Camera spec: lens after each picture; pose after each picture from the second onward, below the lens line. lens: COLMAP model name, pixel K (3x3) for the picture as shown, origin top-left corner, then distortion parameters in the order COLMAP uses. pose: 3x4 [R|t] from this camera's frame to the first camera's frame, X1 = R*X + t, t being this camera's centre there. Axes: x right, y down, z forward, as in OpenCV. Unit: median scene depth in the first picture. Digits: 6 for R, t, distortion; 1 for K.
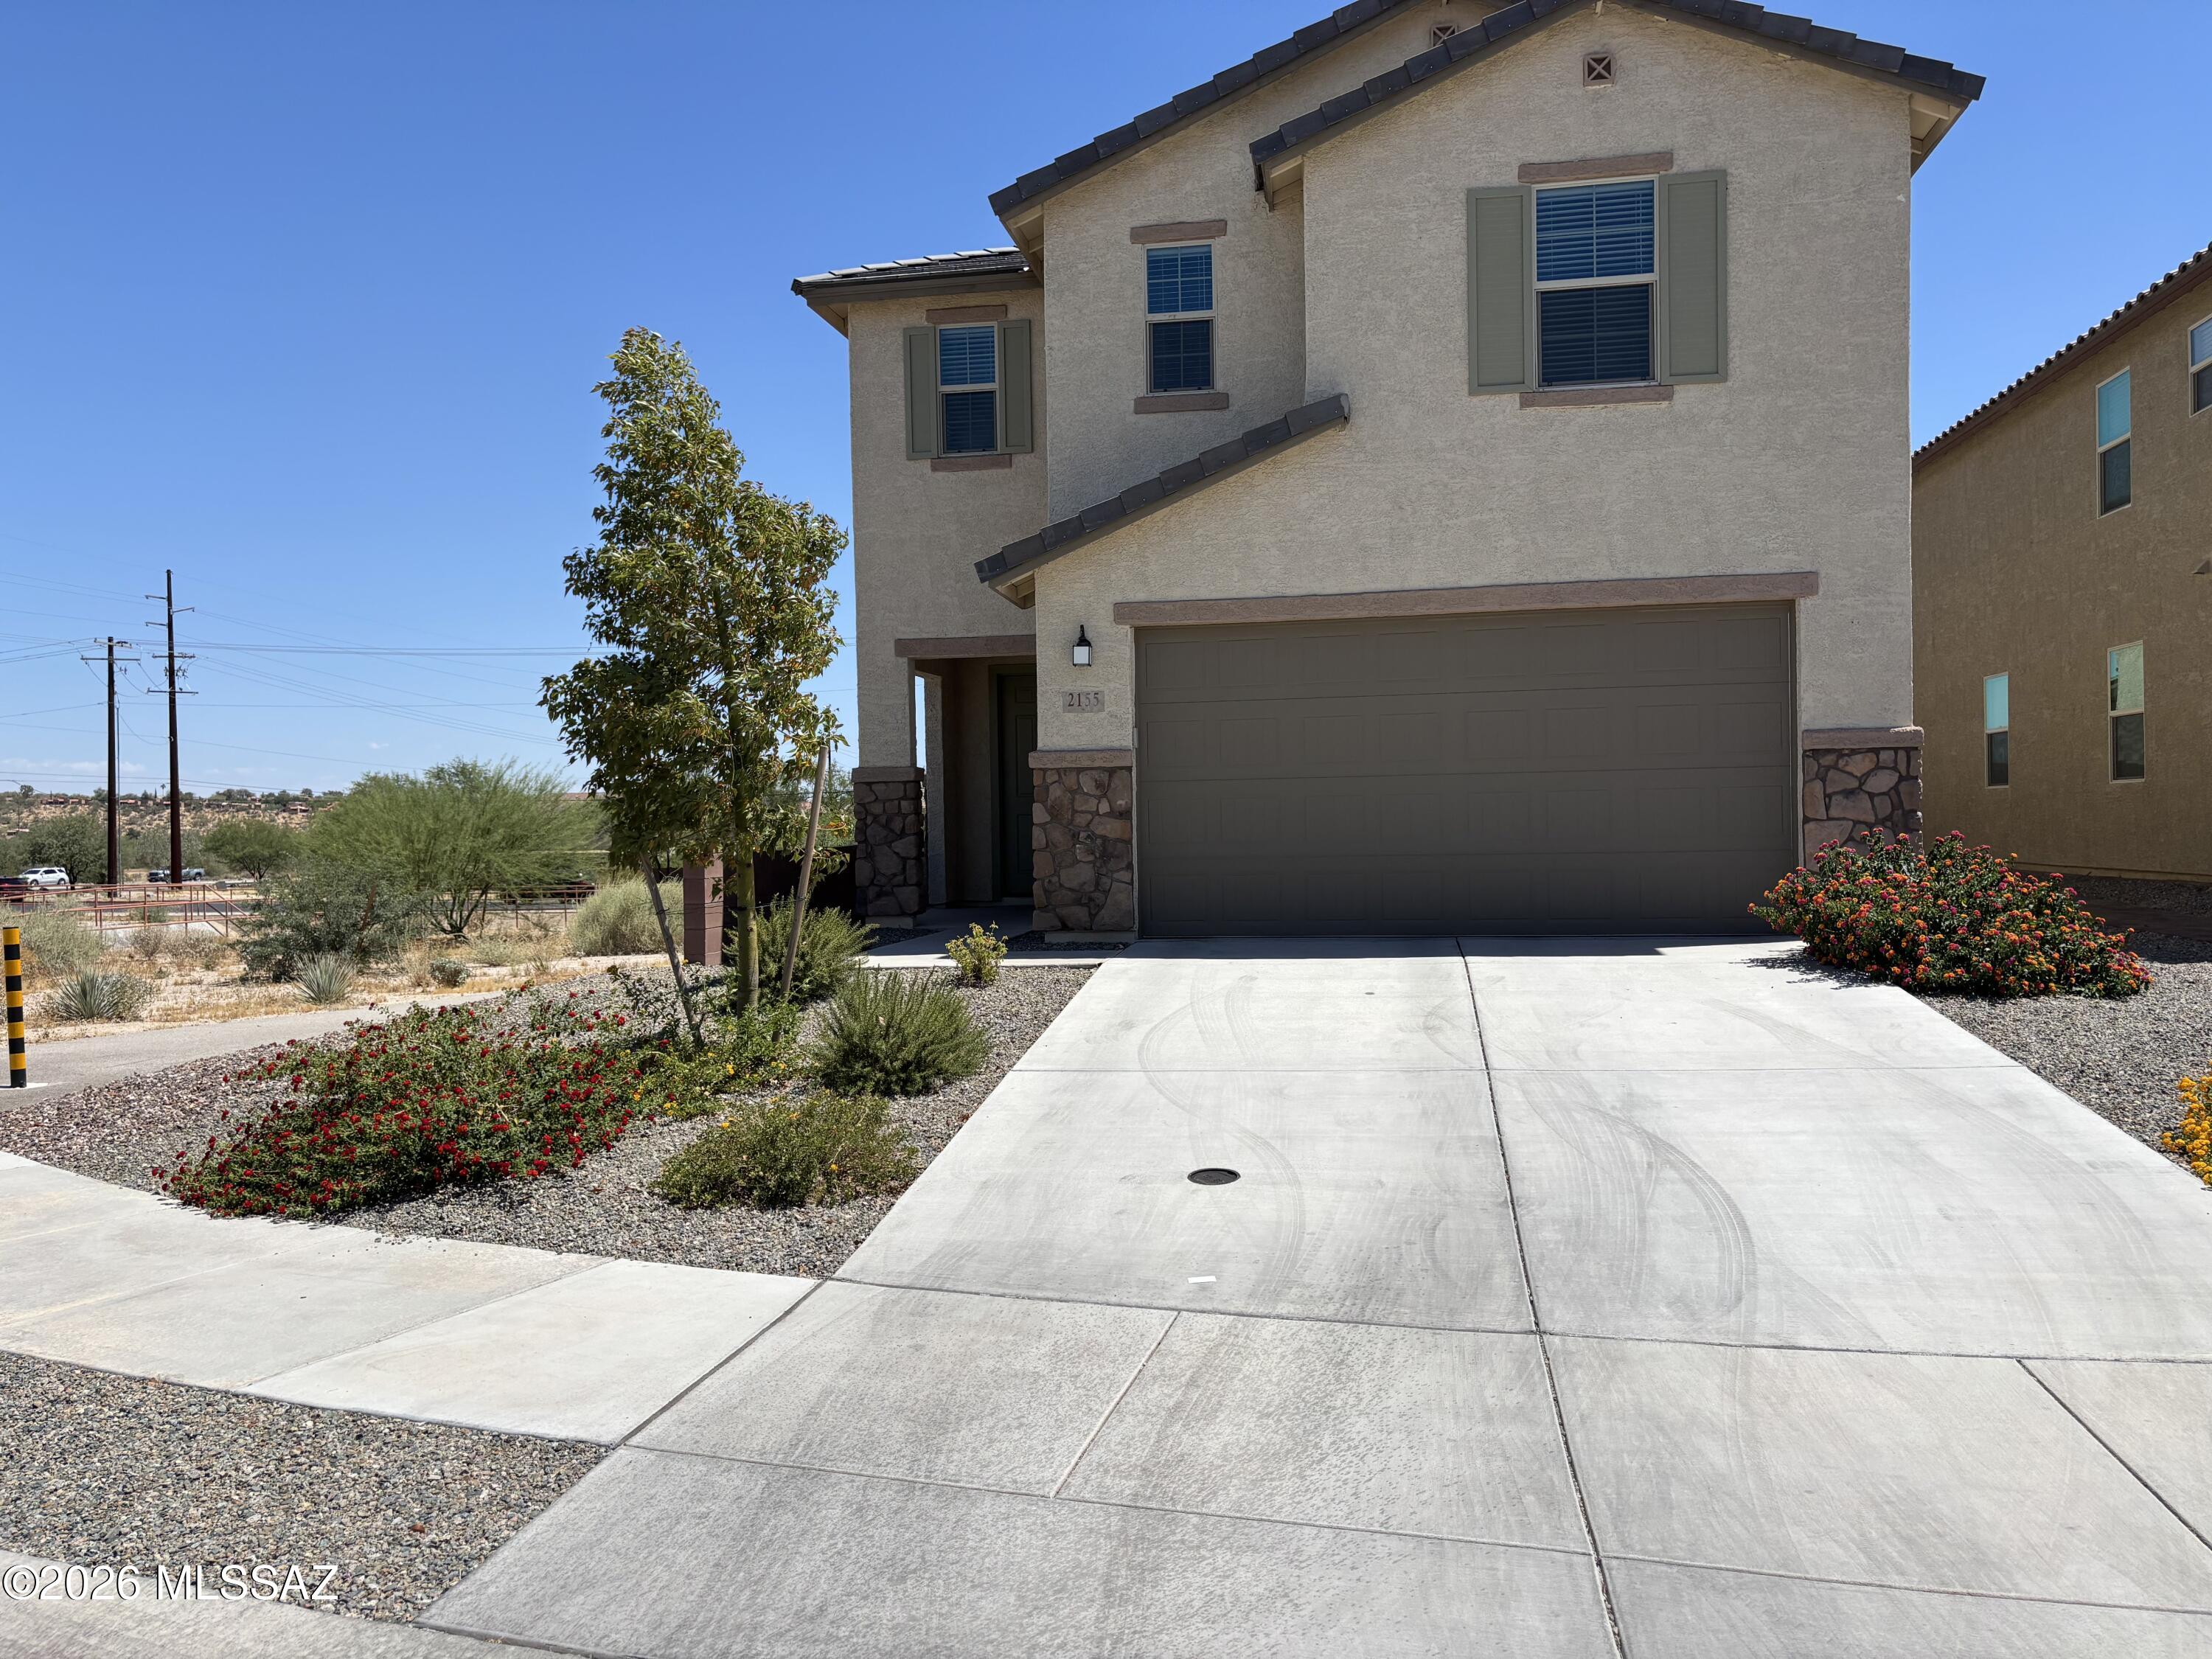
lens RADIAL K [[1660.8, 0, 1106.0], [0, 1660.8, 829.5], [0, 0, 1]] dist [-0.002686, 0.031021]
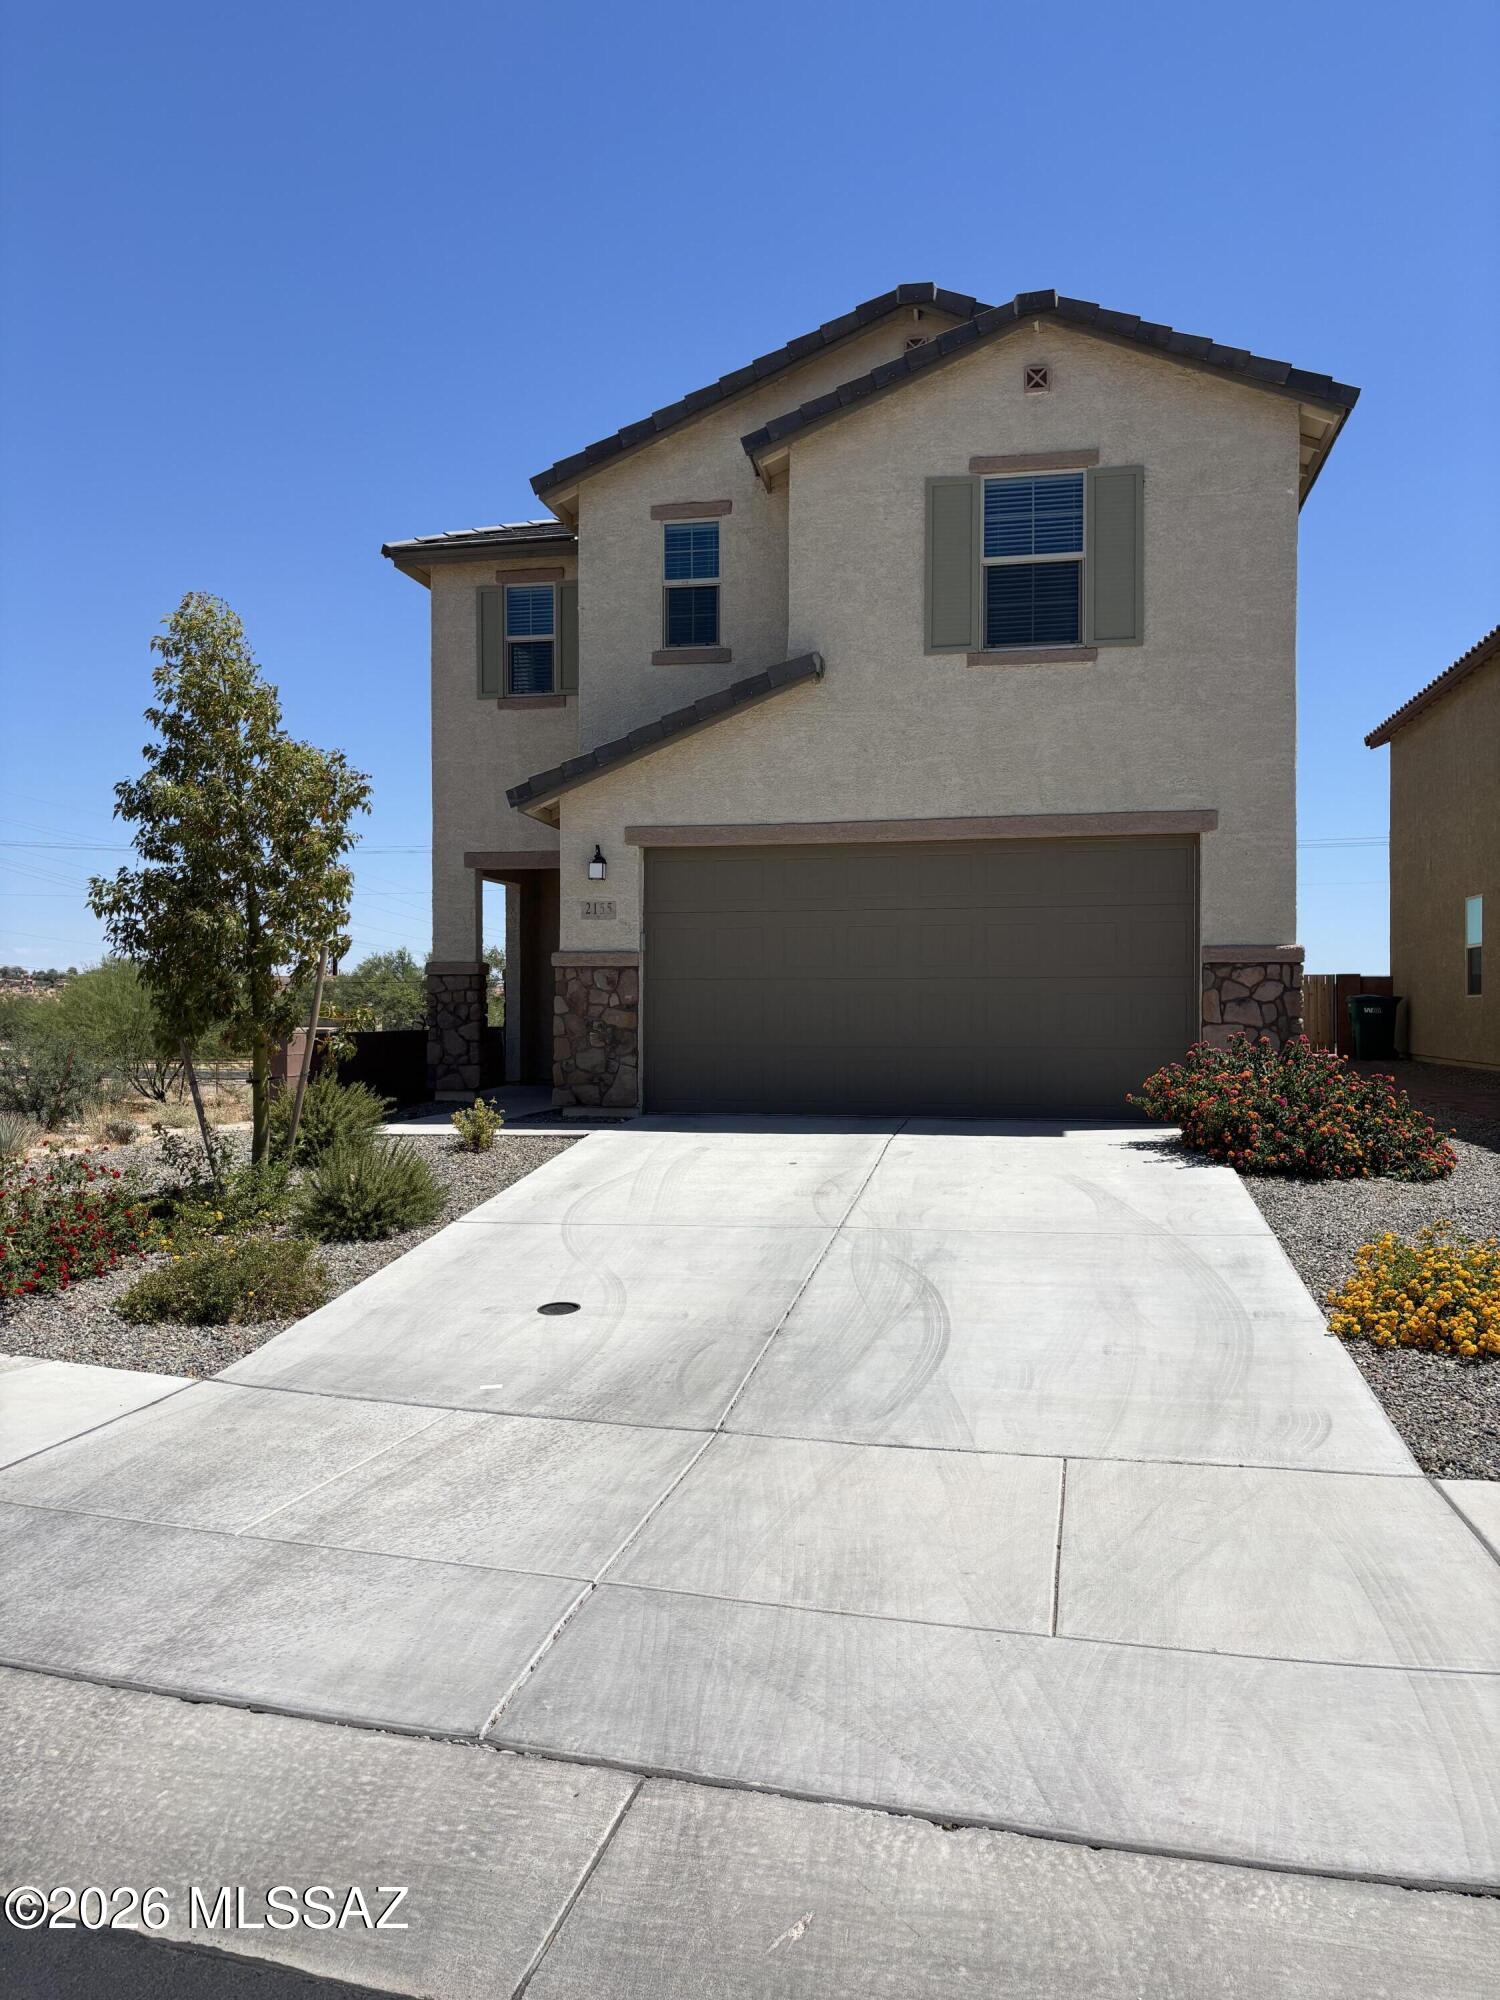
lens RADIAL K [[1501.6, 0, 741.8], [0, 1501.6, 1000.8], [0, 0, 1]] dist [-0.002686, 0.031021]
pose [[0.999353, 0.018790, -0.030675, 0.130848], [-0.019114, 0.999764, -0.010312, -0.004589], [0.030474, 0.010892, 0.999476, -0.057923]]
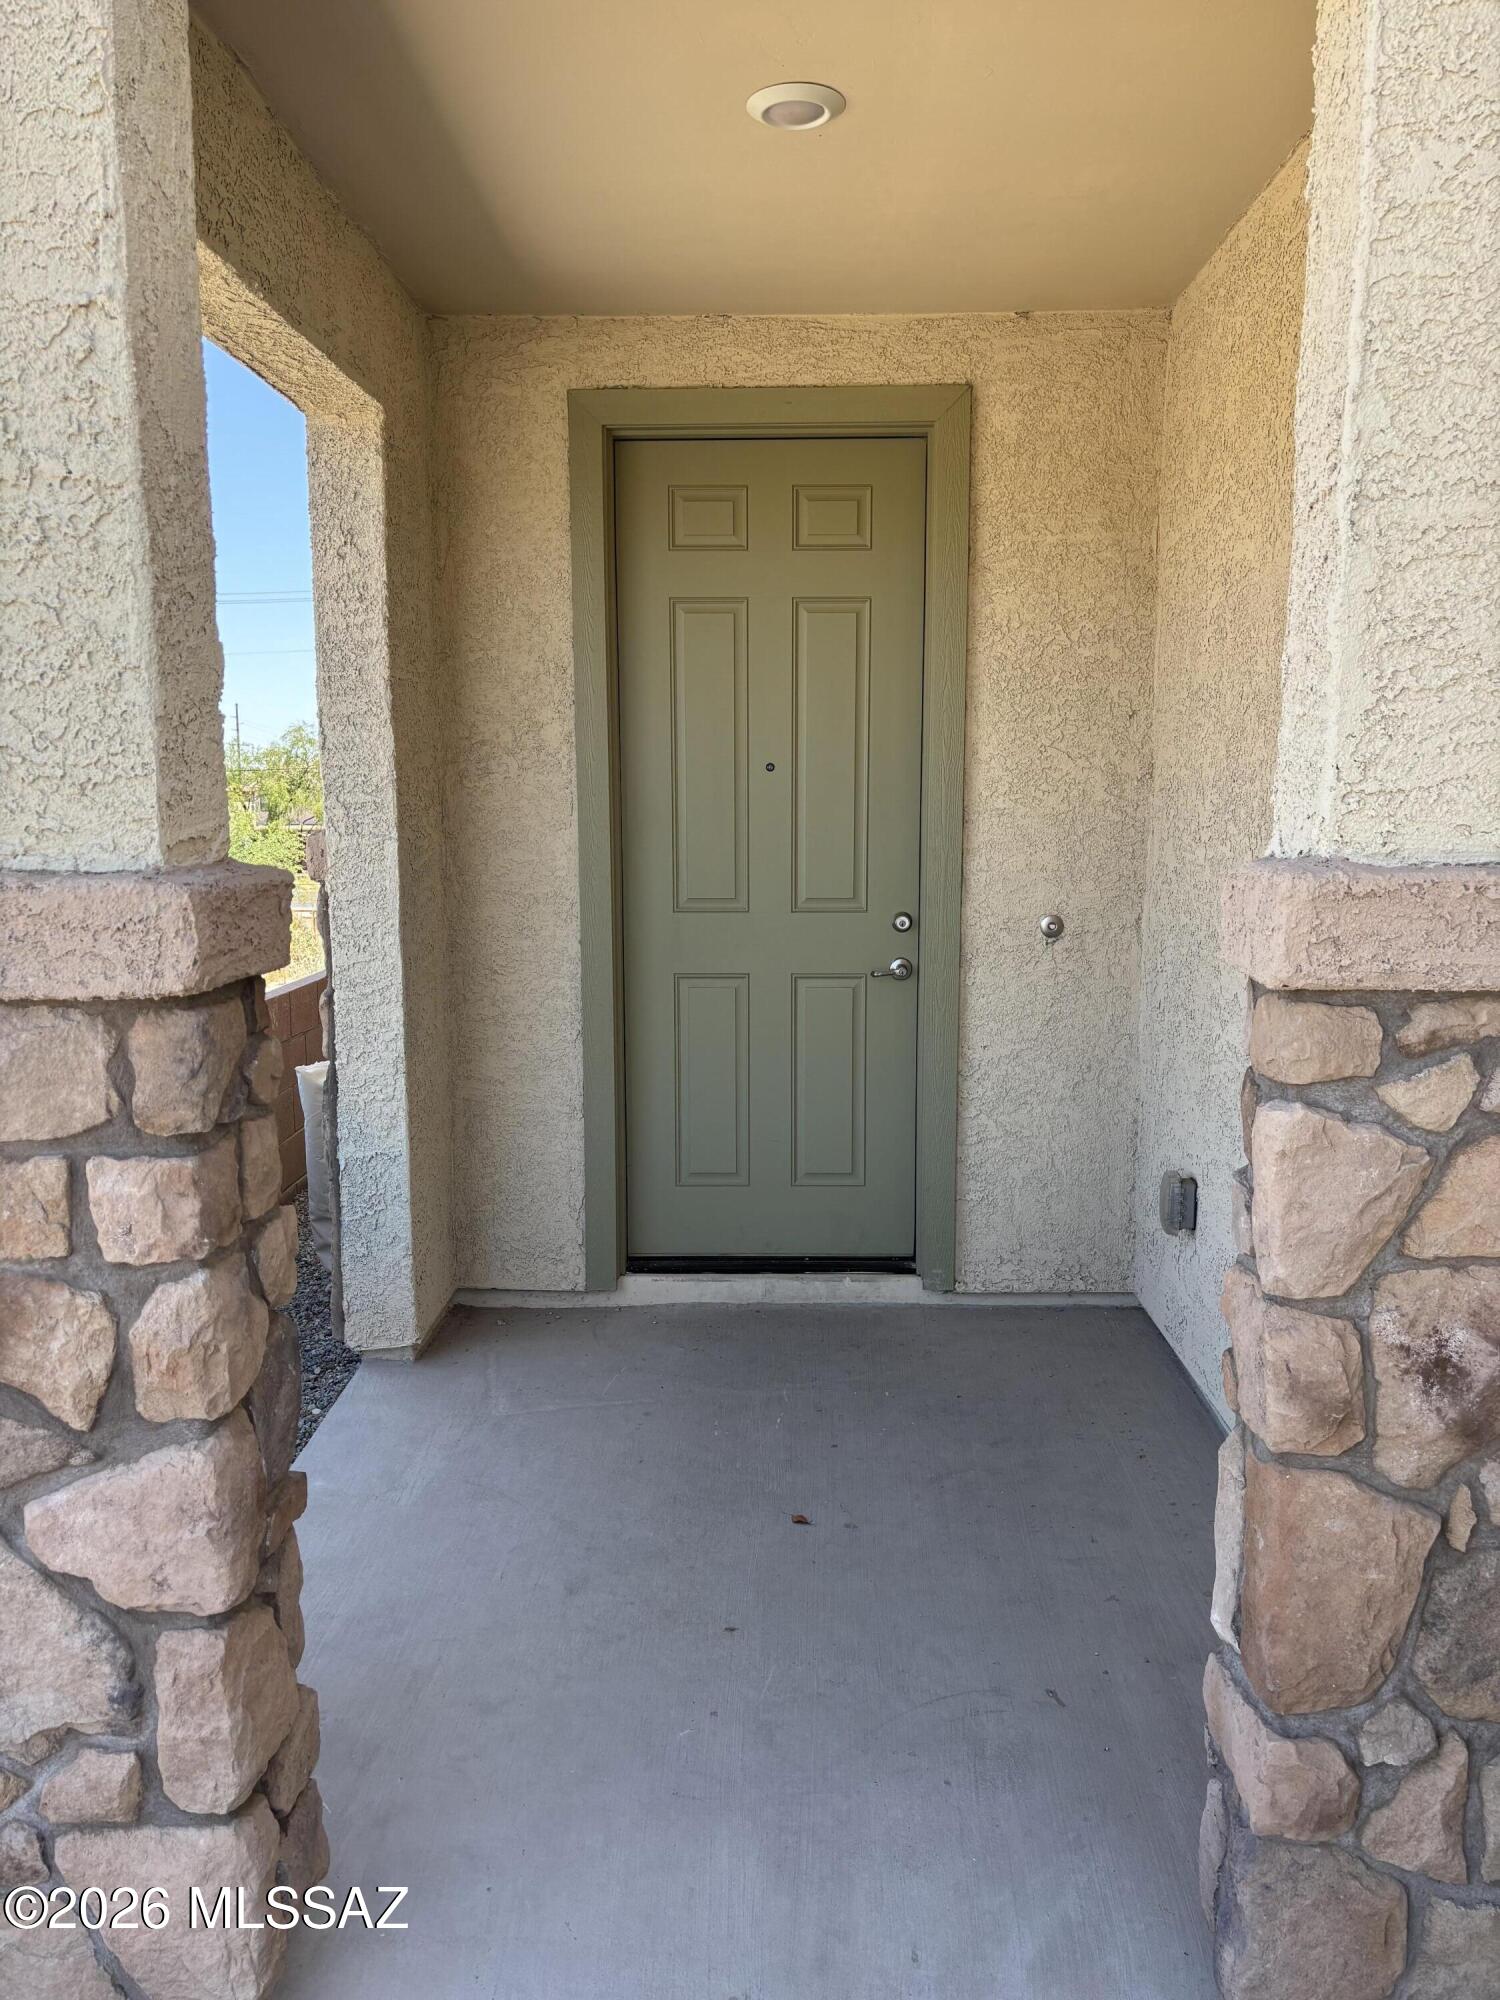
lens RADIAL K [[1501.6, 0, 741.8], [0, 1501.6, 1000.8], [0, 0, 1]] dist [-0.002686, 0.031021]
pose [[0.988841, -0.005629, 0.148872, -0.119927], [-0.014479, 0.990924, 0.133640, -0.056713], [-0.148273, -0.134305, 0.979784, 1.147108]]
